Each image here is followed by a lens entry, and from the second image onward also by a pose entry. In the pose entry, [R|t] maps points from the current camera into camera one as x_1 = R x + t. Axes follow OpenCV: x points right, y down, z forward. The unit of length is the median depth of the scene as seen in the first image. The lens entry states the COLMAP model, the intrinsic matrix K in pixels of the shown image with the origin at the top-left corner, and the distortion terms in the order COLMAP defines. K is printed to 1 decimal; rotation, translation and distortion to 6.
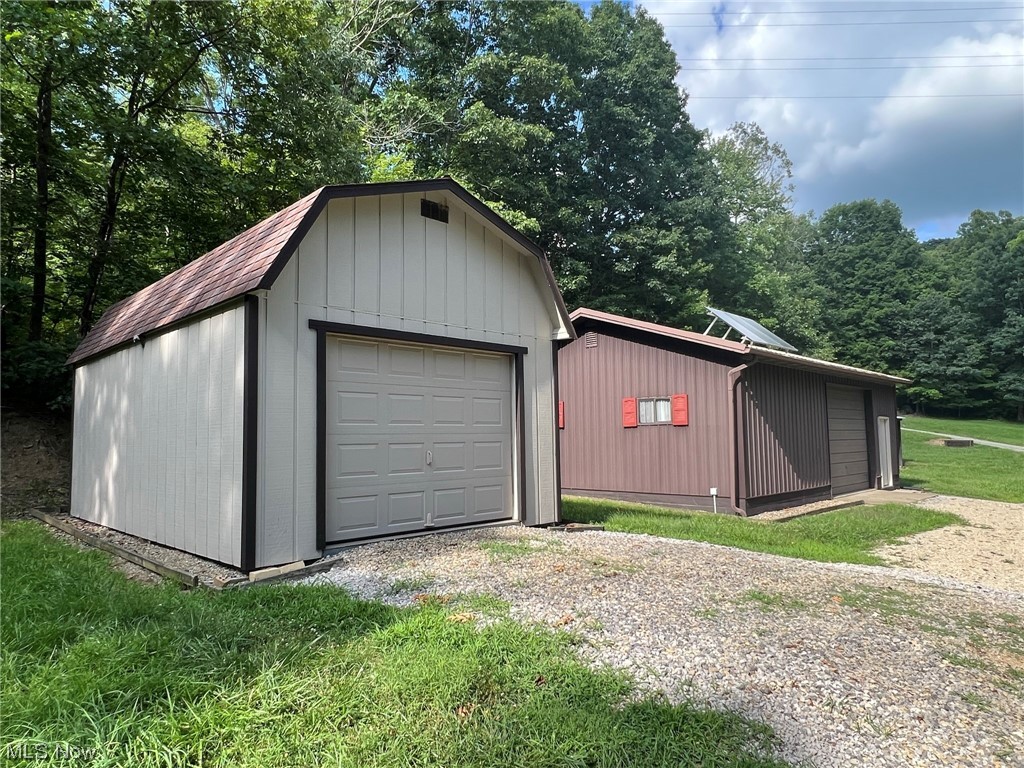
lens RADIAL K [[641.3, 0, 515.9], [0, 641.3, 391.2], [0, 0, 1]] dist [0.002129, -0.001720]
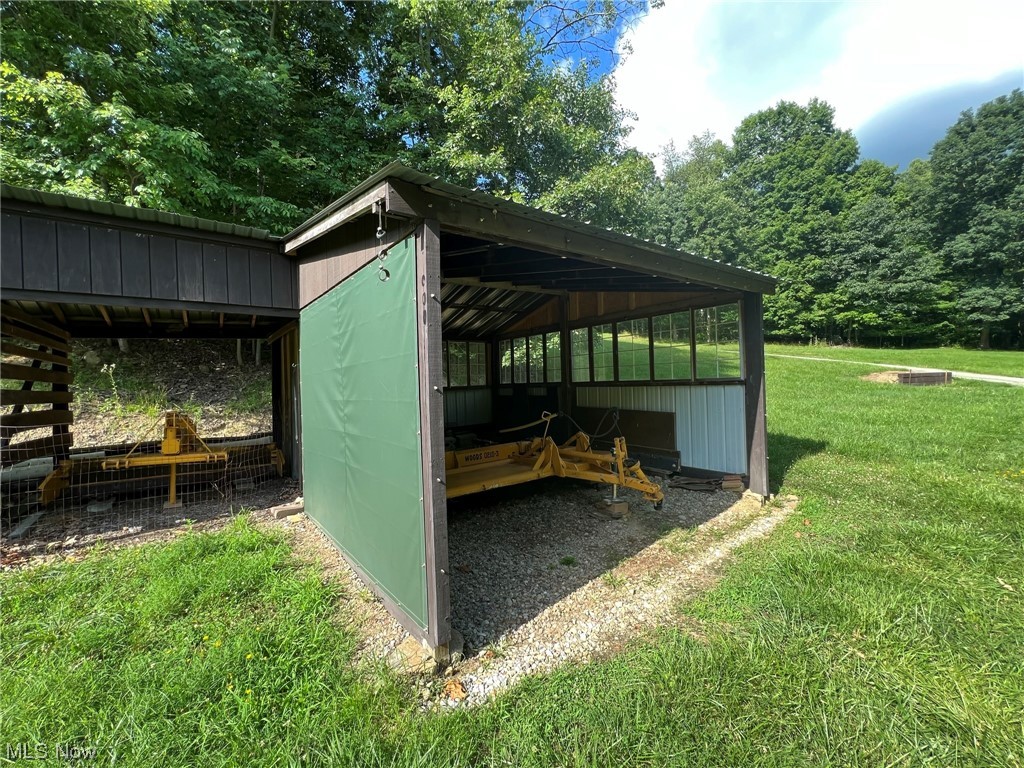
lens RADIAL K [[403.4, 0, 516.6], [0, 403.4, 384.7], [0, 0, 1]] dist [0.000412, 0.000206]
pose [[0.990964, -0.030343, -0.130652, 0.251945], [0.040915, 0.996034, 0.079008, 0.028984], [0.127736, -0.083640, 0.988275, 0.402340]]
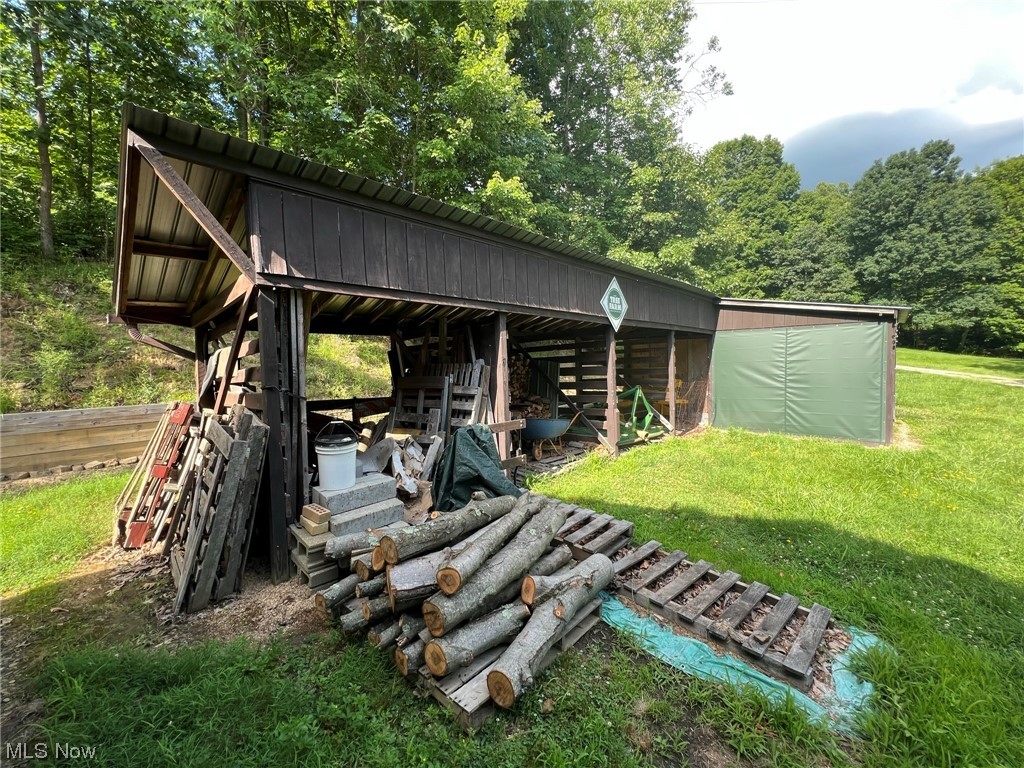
lens RADIAL K [[403.4, 0, 512.3], [0, 403.4, 386.0], [0, 0, 1]] dist [0.000412, 0.000206]
pose [[0.999325, -0.020066, 0.030768, 0.137138], [0.016056, 0.991972, 0.125438, 0.020863], [-0.033038, -0.124859, 0.991624, 0.329853]]
